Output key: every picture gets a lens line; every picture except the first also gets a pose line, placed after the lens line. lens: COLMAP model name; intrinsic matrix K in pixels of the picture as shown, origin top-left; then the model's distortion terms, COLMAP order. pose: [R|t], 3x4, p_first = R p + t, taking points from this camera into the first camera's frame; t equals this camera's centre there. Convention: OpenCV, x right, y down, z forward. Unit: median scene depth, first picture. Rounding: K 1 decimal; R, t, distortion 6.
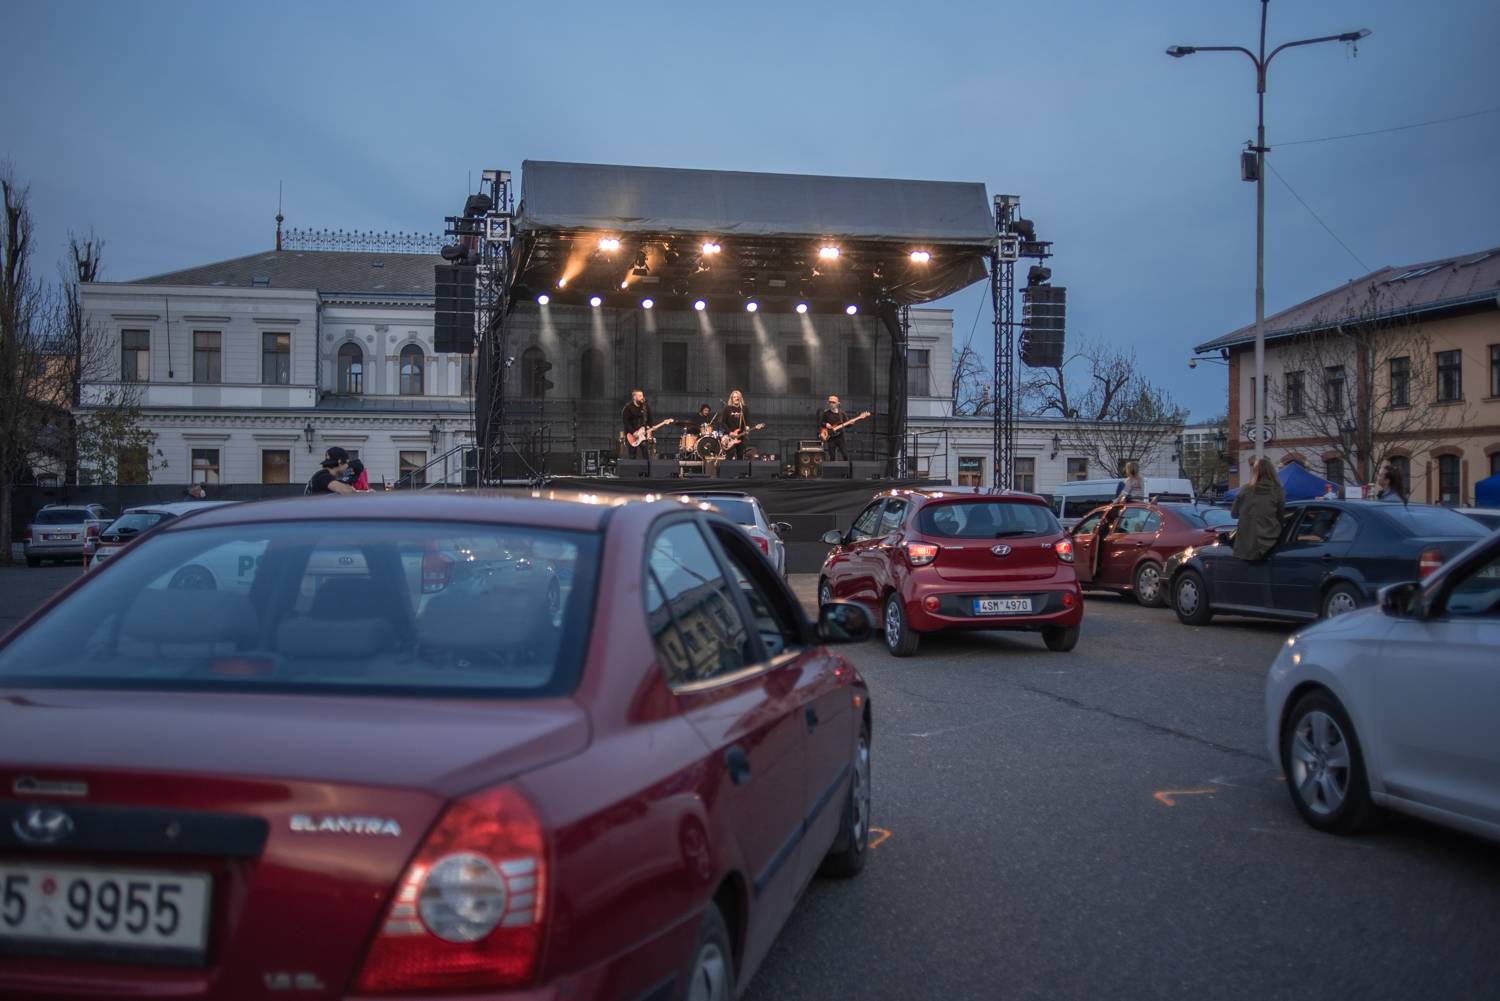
lens RADIAL K [[1495.0, 0, 755.8], [0, 1495.0, 497.0], [0, 0, 1]] dist [-0.064168, 0.000000]
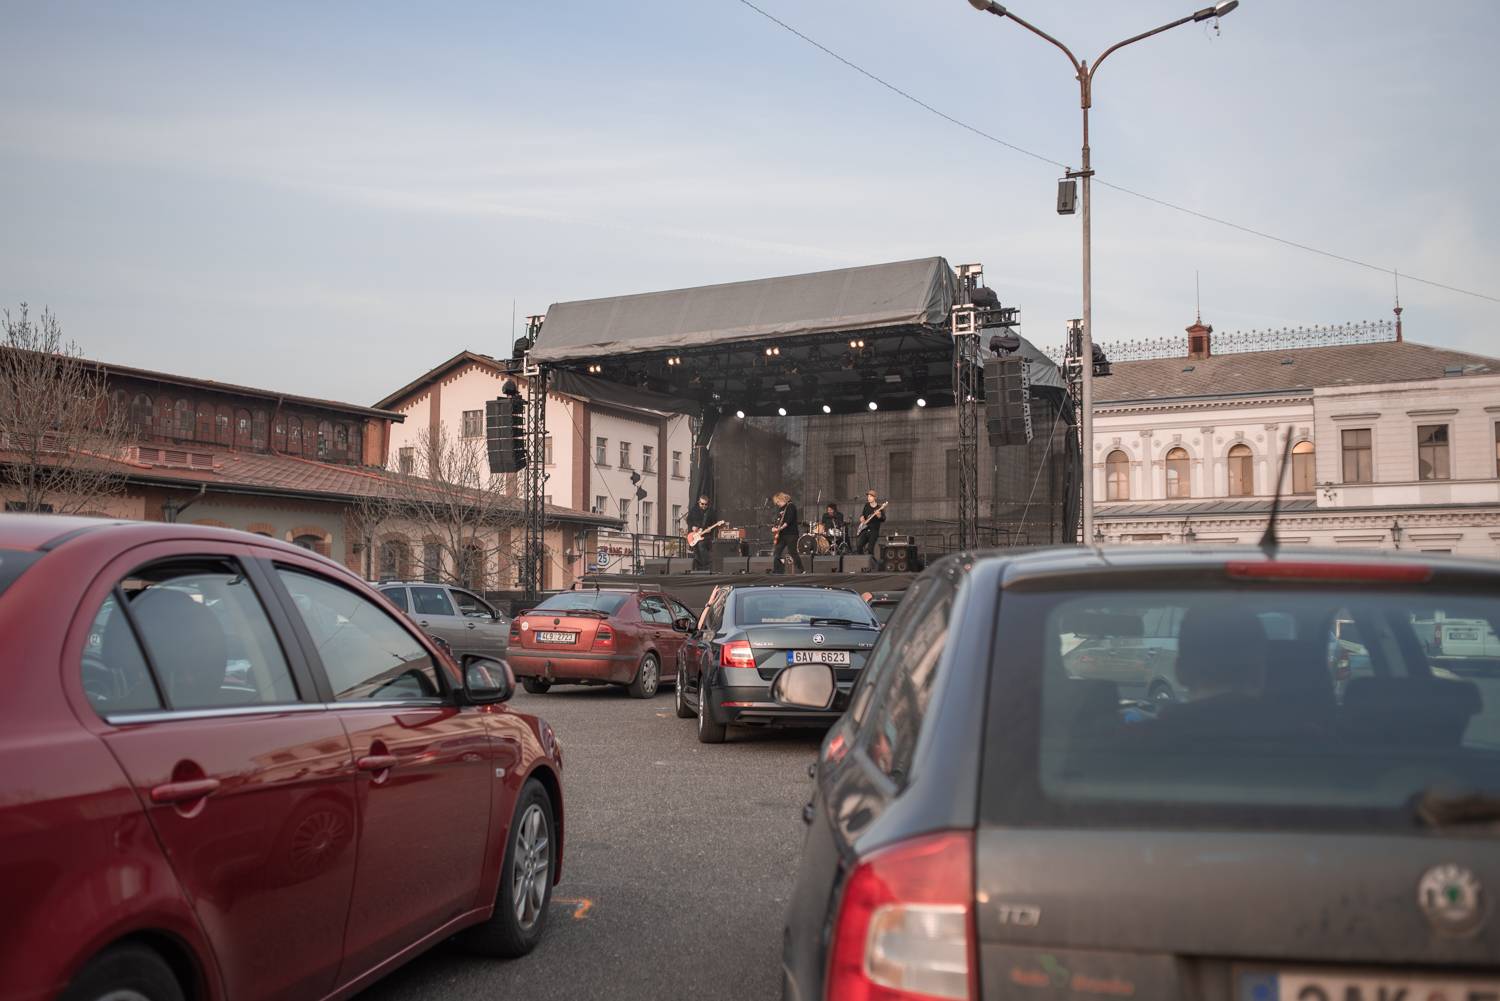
lens RADIAL K [[1495.0, 0, 751.4], [0, 1495.0, 497.8], [0, 0, 1]] dist [-0.064168, 0.000000]
pose [[0.750420, -0.050668, -0.659016, 0.297302], [0.002476, 0.997266, -0.073854, 0.004917], [0.660956, 0.053790, 0.748494, 0.097305]]
